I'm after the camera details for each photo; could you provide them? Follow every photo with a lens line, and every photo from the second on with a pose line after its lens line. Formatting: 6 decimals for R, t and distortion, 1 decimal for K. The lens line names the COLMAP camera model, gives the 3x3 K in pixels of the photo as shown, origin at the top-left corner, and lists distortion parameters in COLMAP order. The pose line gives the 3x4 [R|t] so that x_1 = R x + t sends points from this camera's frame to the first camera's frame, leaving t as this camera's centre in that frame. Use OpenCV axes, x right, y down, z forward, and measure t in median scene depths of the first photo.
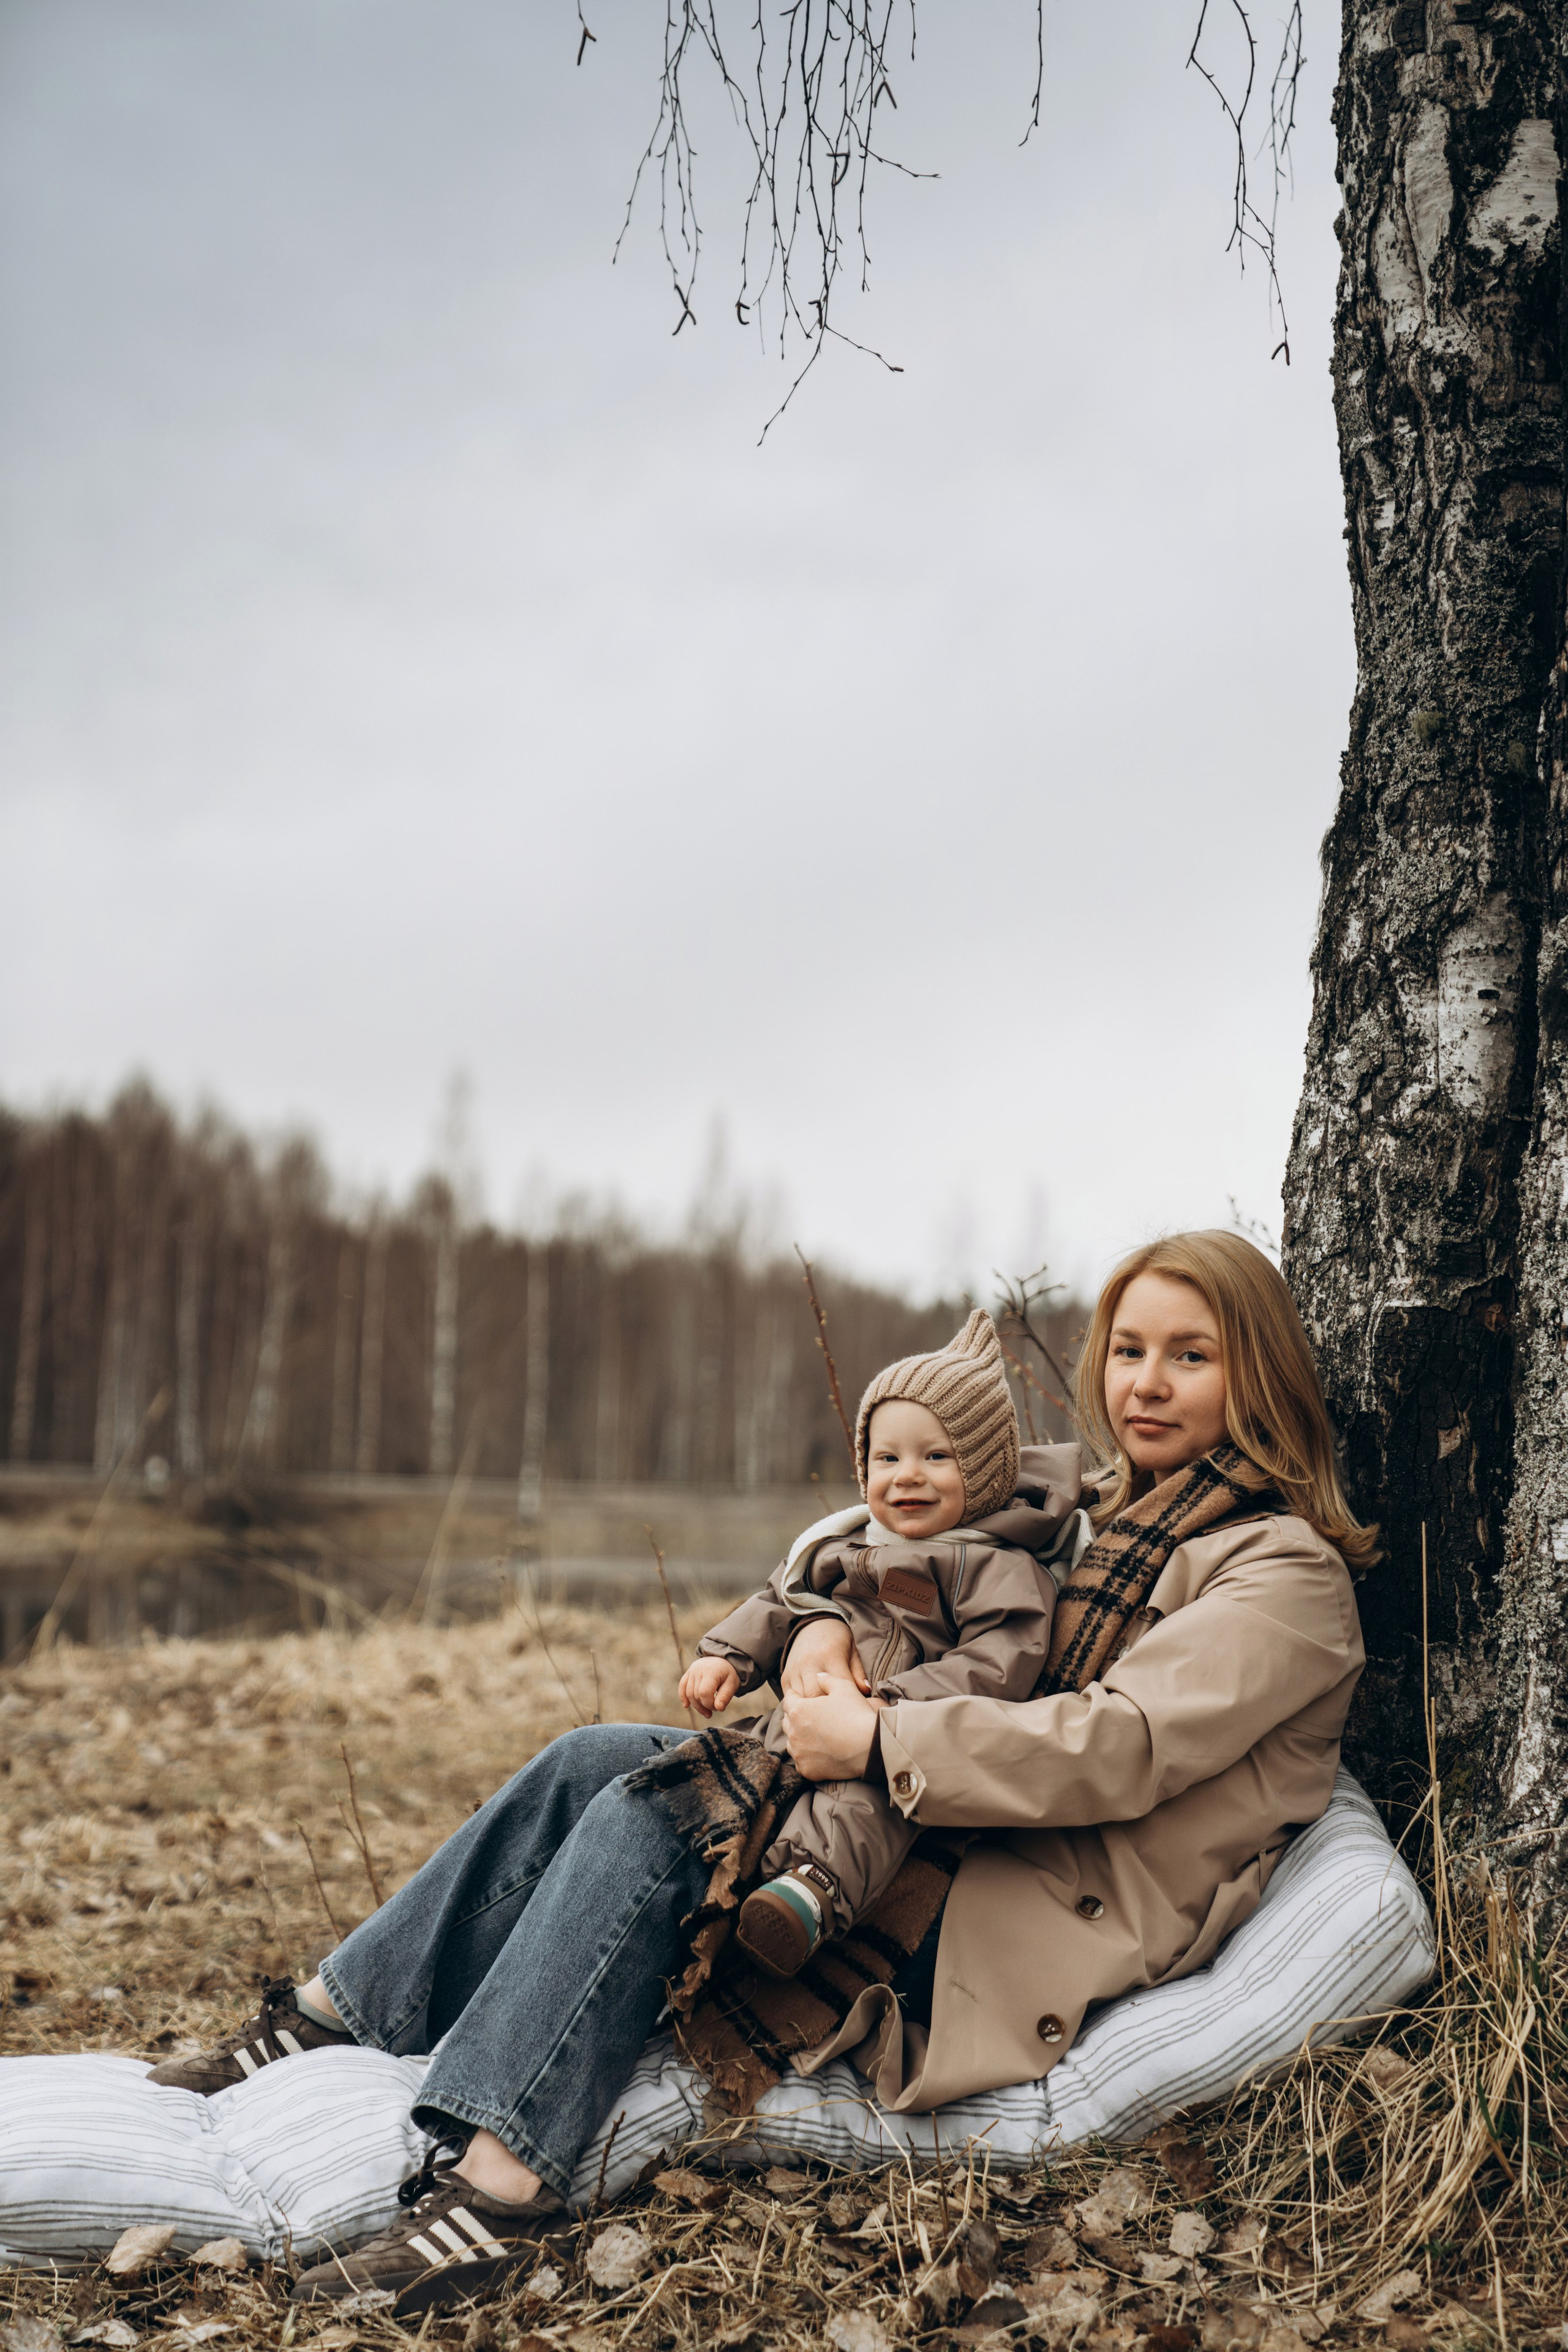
lens RADIAL K [[4384.8, 0, 837.2], [0, 4384.8, 1194.1], [0, 0, 1]] dist [0.390308, 0.000000]
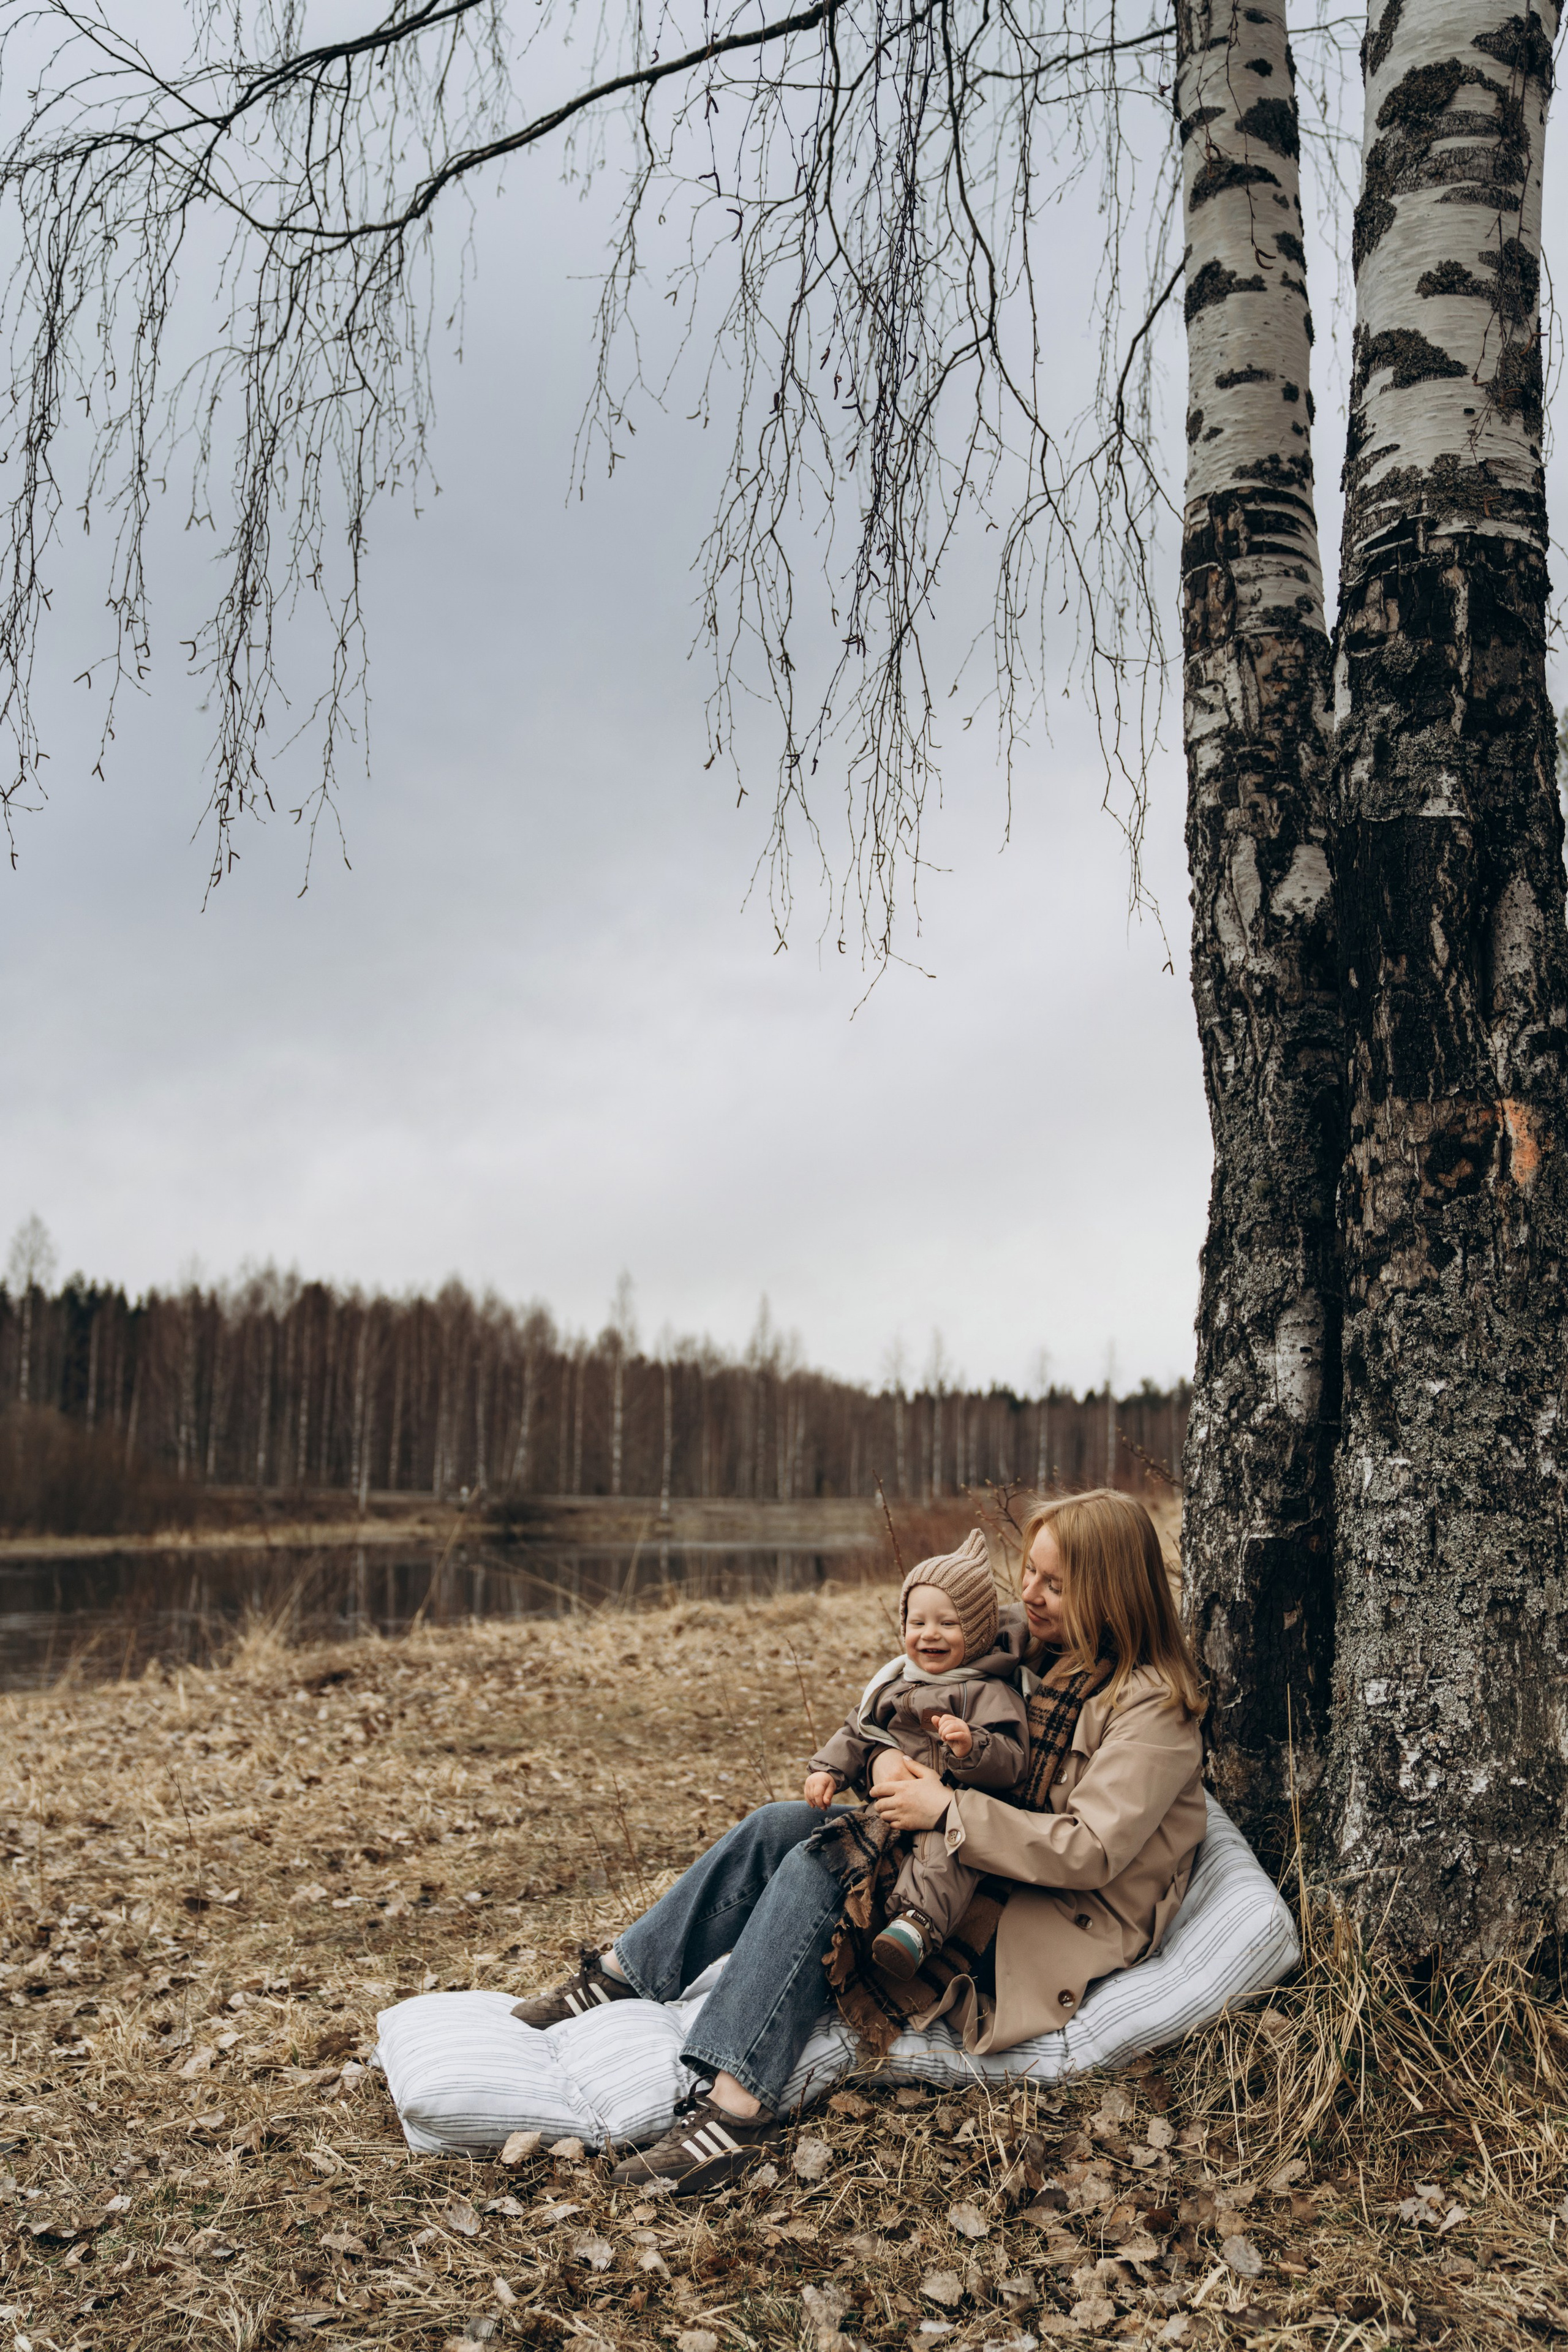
lens RADIAL K [[2363.6, 0, 823.2], [0, 2363.6, 1166.1], [0, 0, 1]] dist [0.015602, 0.000000]
pose [[0.999891, -0.014722, -0.000921, -0.033752], [0.014619, 0.997338, -0.071433, -0.052912], [0.001970, 0.071412, 0.997445, 0.100613]]
